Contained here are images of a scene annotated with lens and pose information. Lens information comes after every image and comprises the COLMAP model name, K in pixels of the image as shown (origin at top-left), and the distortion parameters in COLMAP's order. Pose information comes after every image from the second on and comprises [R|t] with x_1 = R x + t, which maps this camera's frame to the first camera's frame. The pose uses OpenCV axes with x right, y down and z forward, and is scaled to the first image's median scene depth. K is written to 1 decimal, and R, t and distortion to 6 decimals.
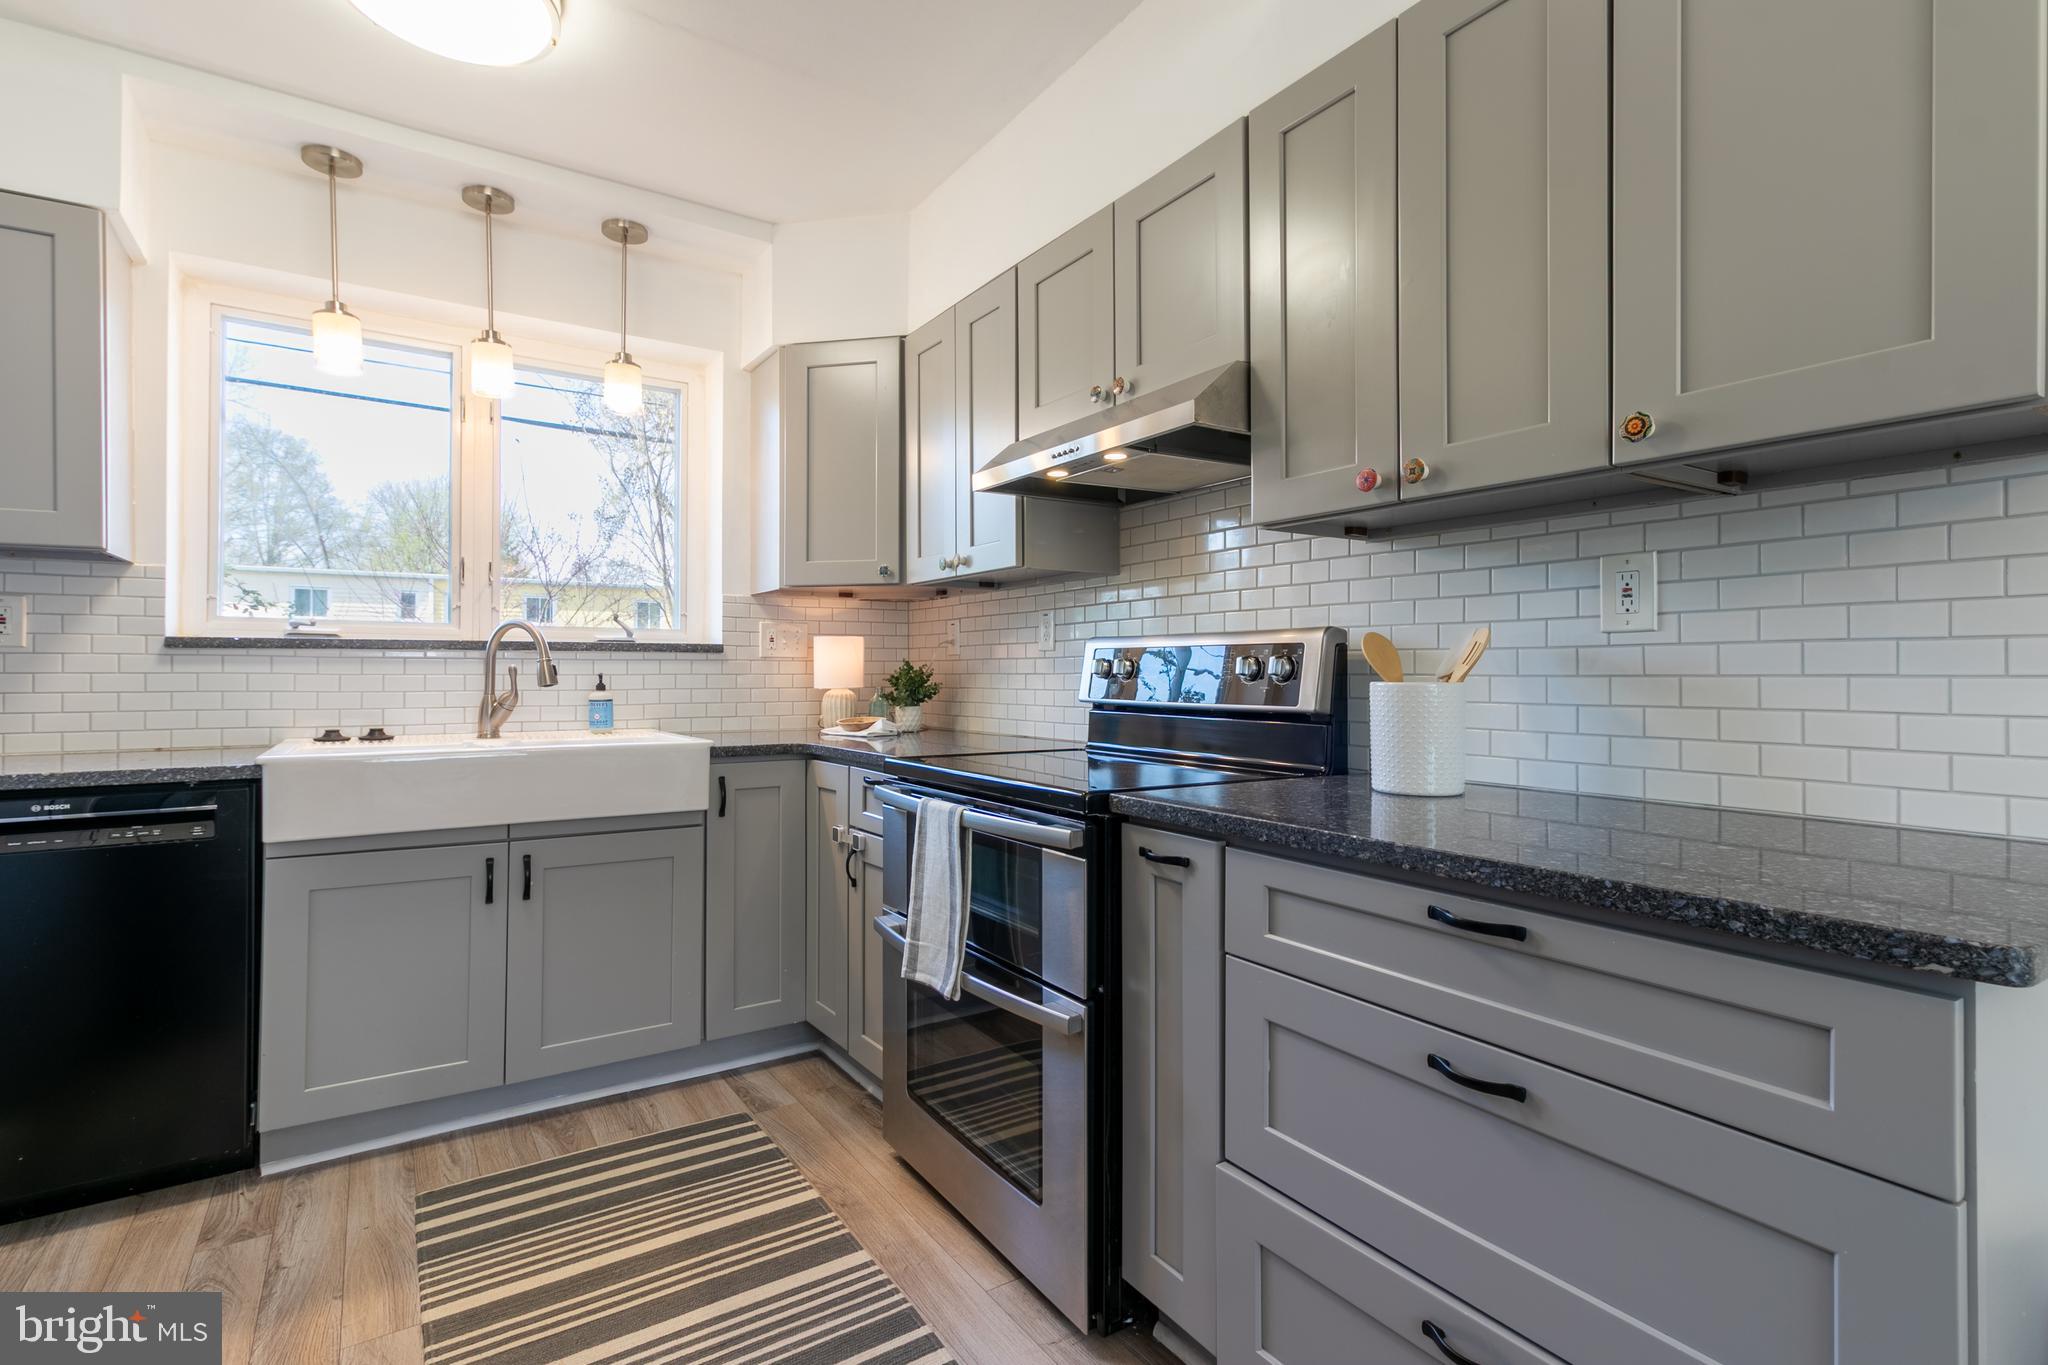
lens RADIAL K [[973.6, 0, 1063.1], [0, 973.6, 670.2], [0, 0, 1]] dist [0.013674, -0.000296]
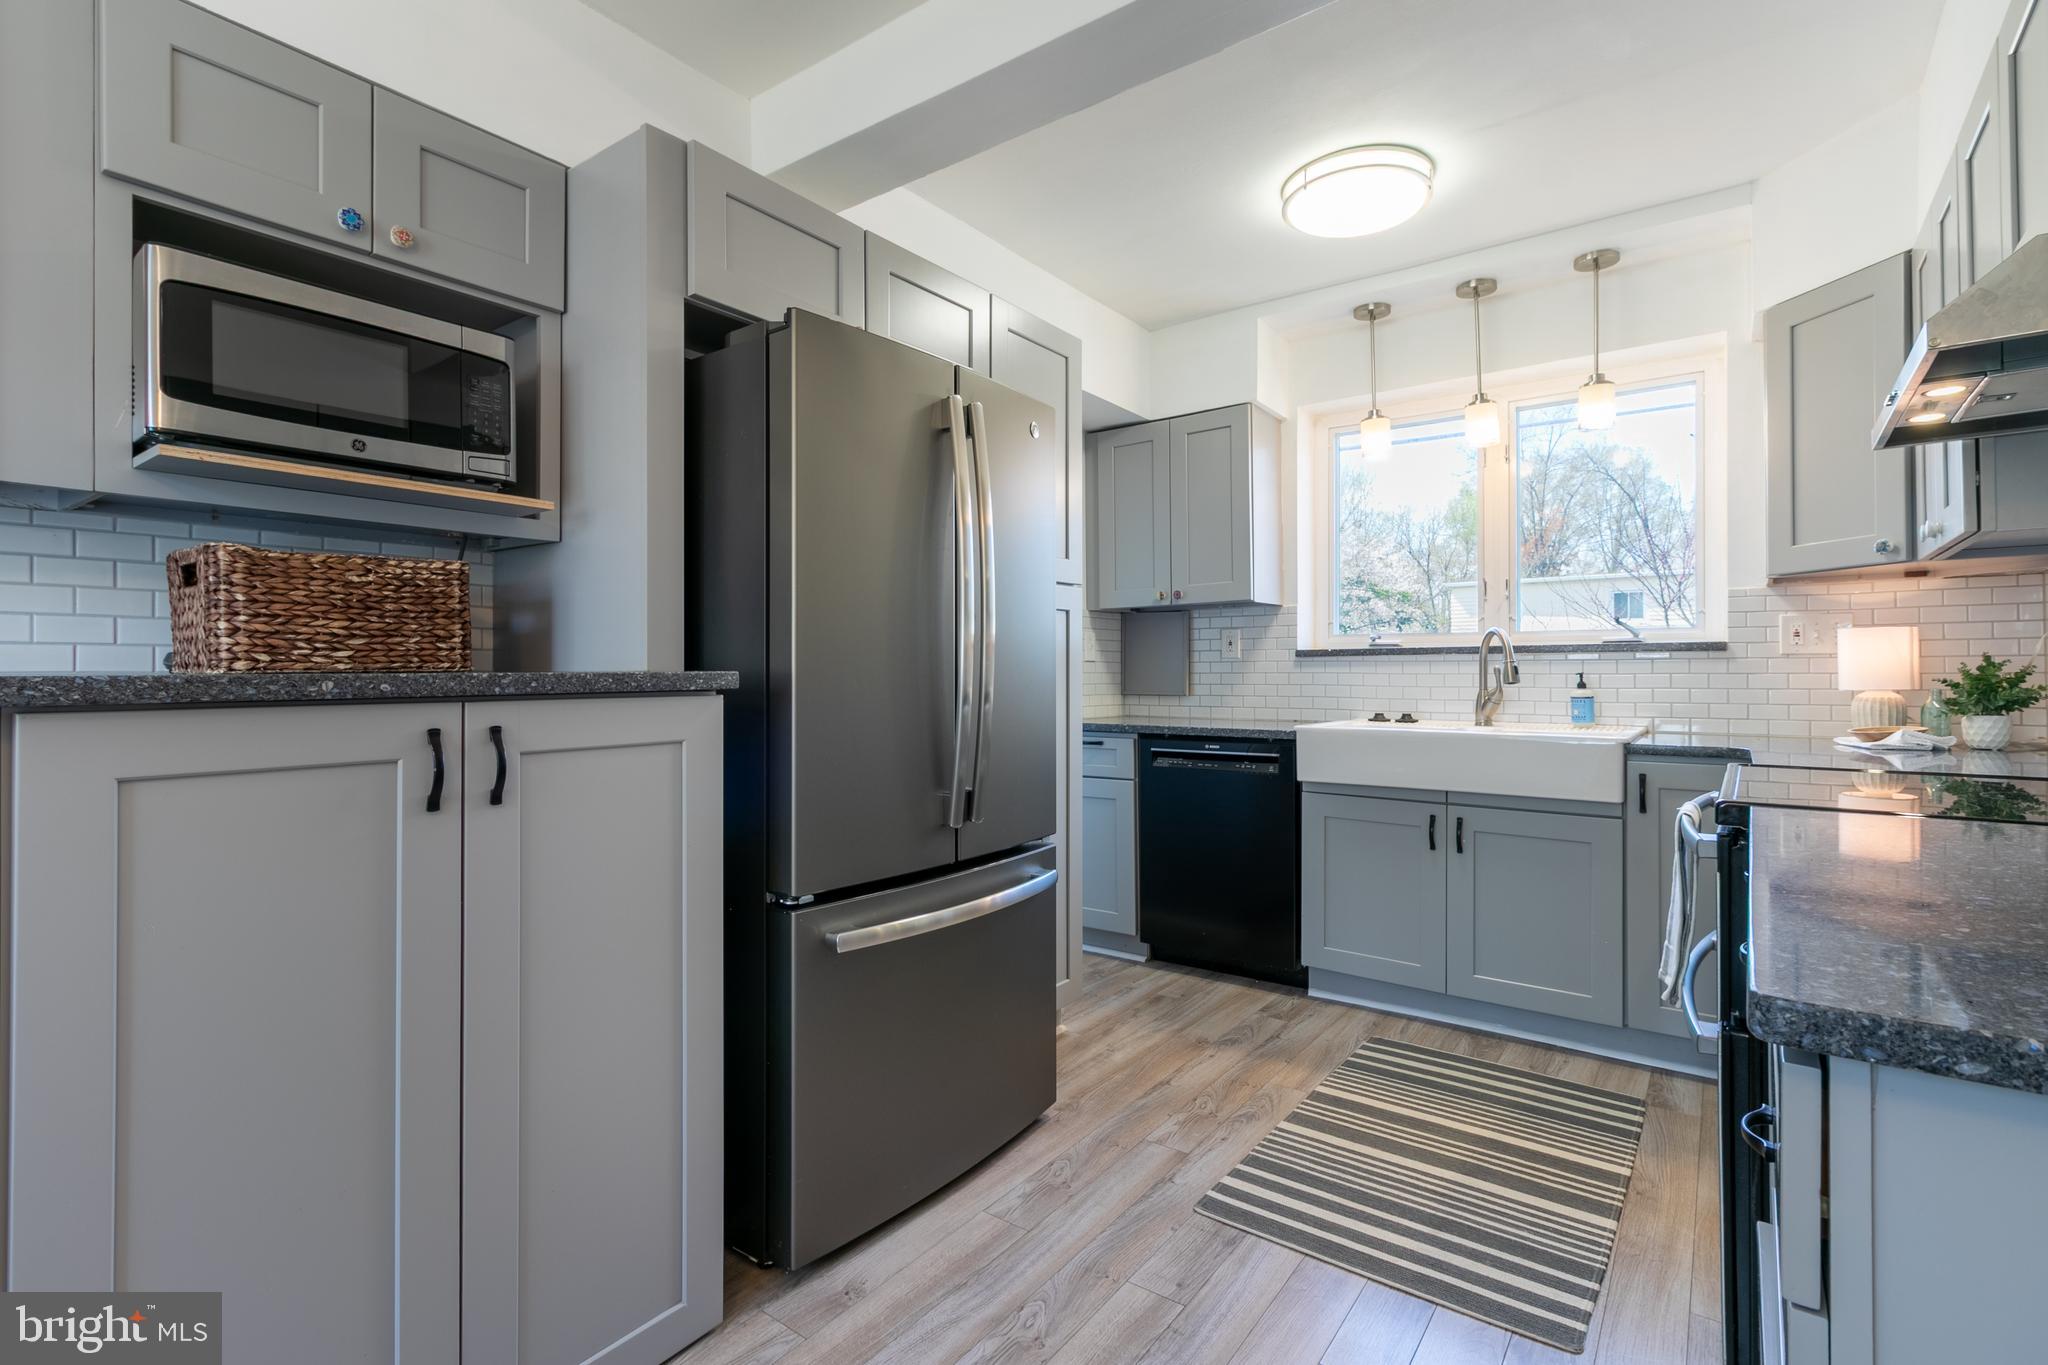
lens RADIAL K [[1013.6, 0, 968.1], [0, 1013.6, 668.0], [0, 0, 1]] dist [0.015657, -0.000017]
pose [[0.290382, -0.005345, -0.956896, 0.454922], [0.005588, 0.999977, -0.003890, -0.001413], [0.956894, -0.004218, 0.290406, 0.014518]]
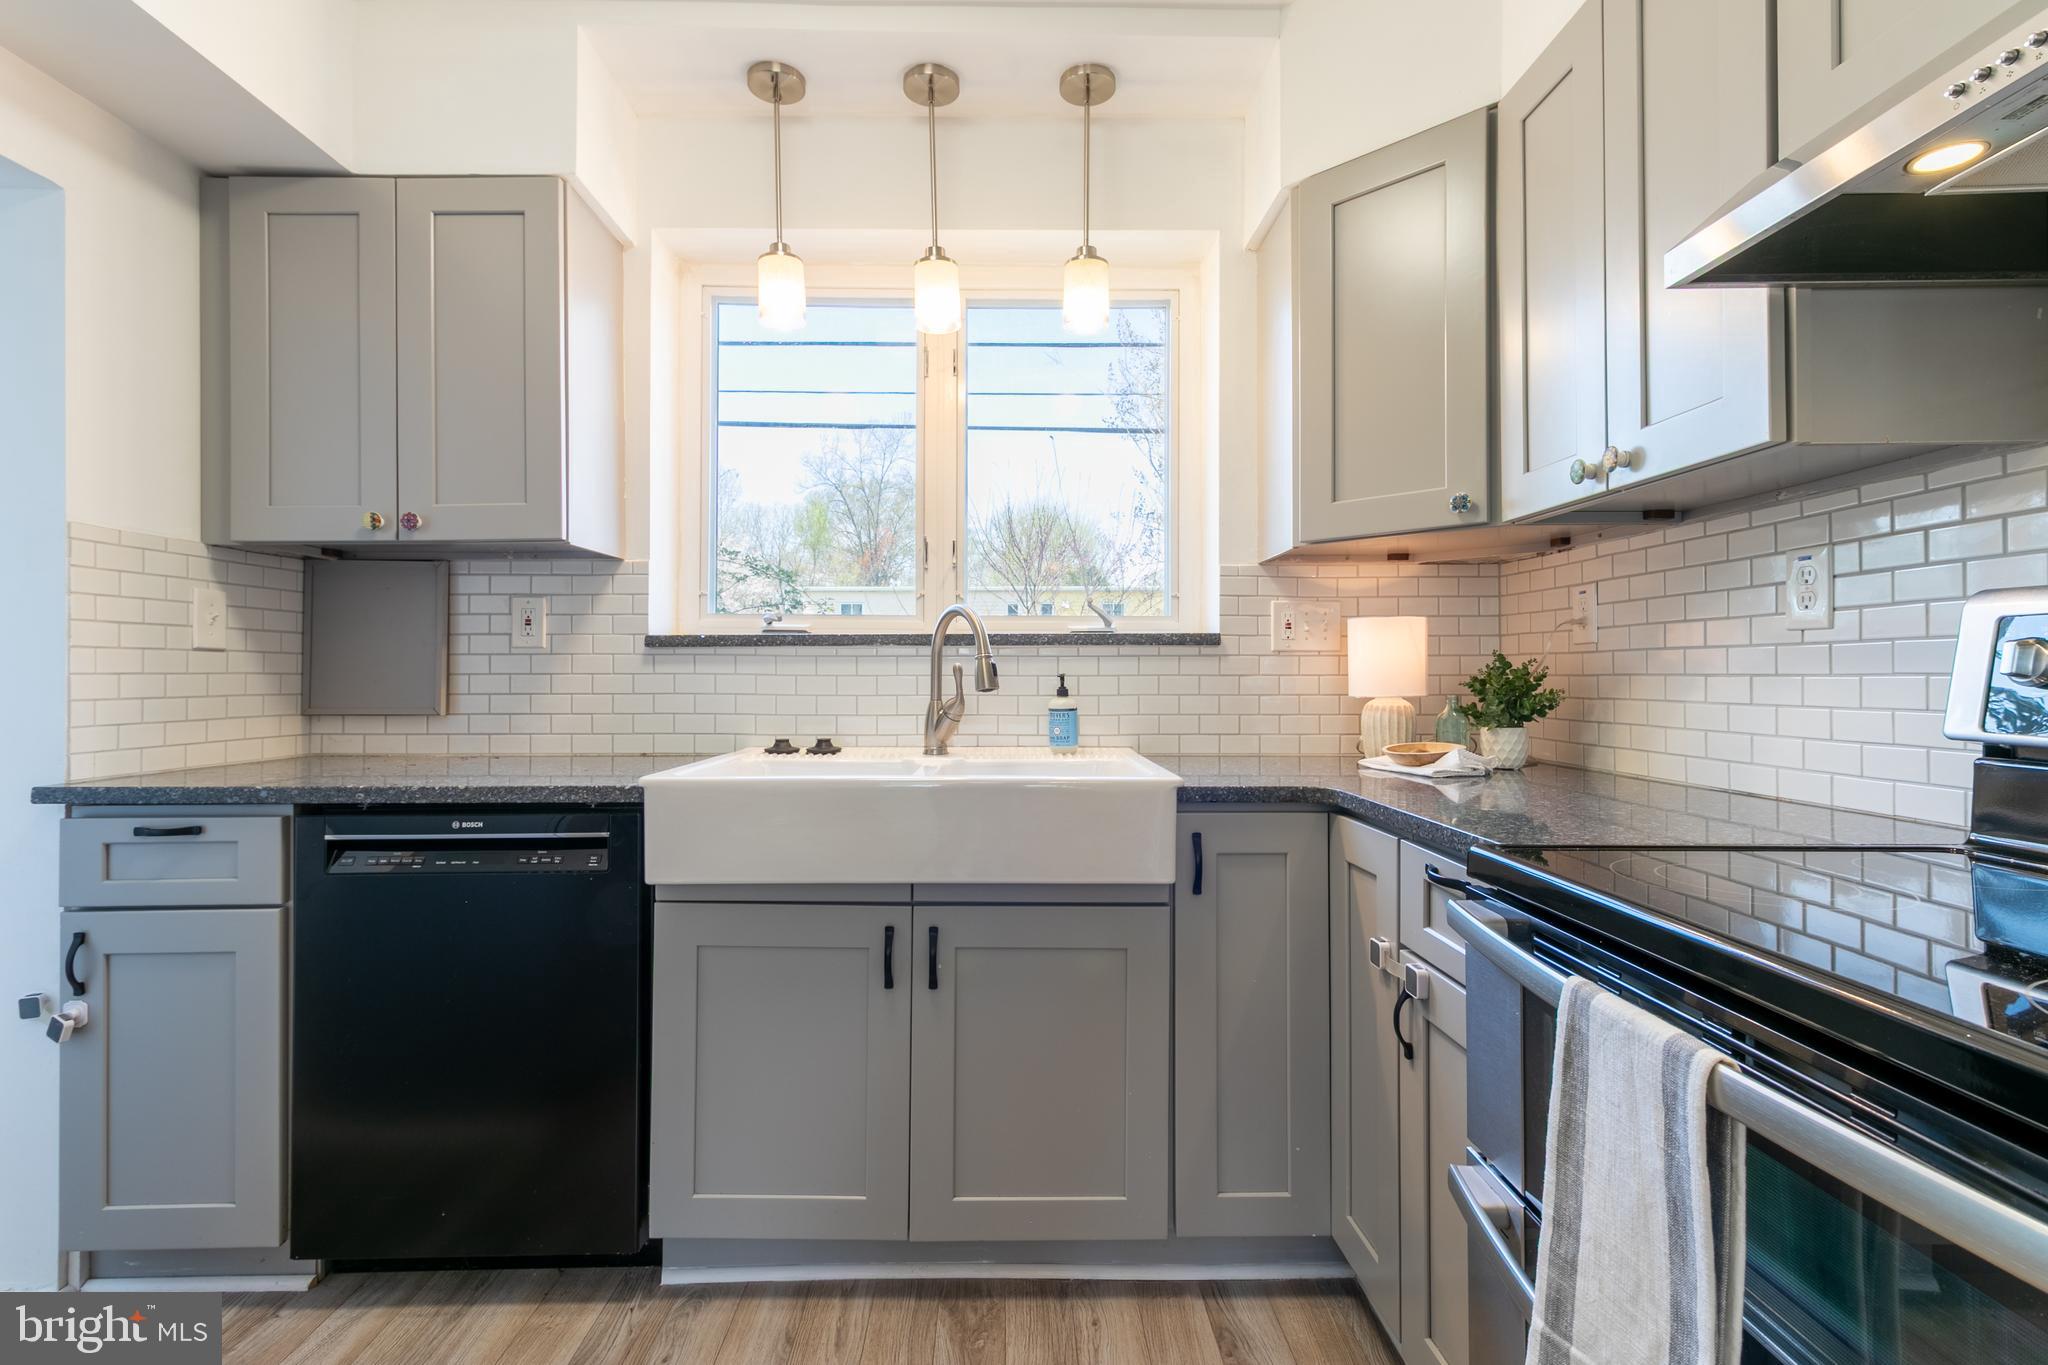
lens RADIAL K [[975.3, 0, 1036.5], [0, 975.3, 661.8], [0, 0, 1]] dist [0.001993, 0.000594]
pose [[0.833048, -0.007141, -0.553154, -0.075858], [0.002382, 0.999954, -0.009322, 0.000818], [0.553195, 0.006448, 0.833027, 0.386966]]
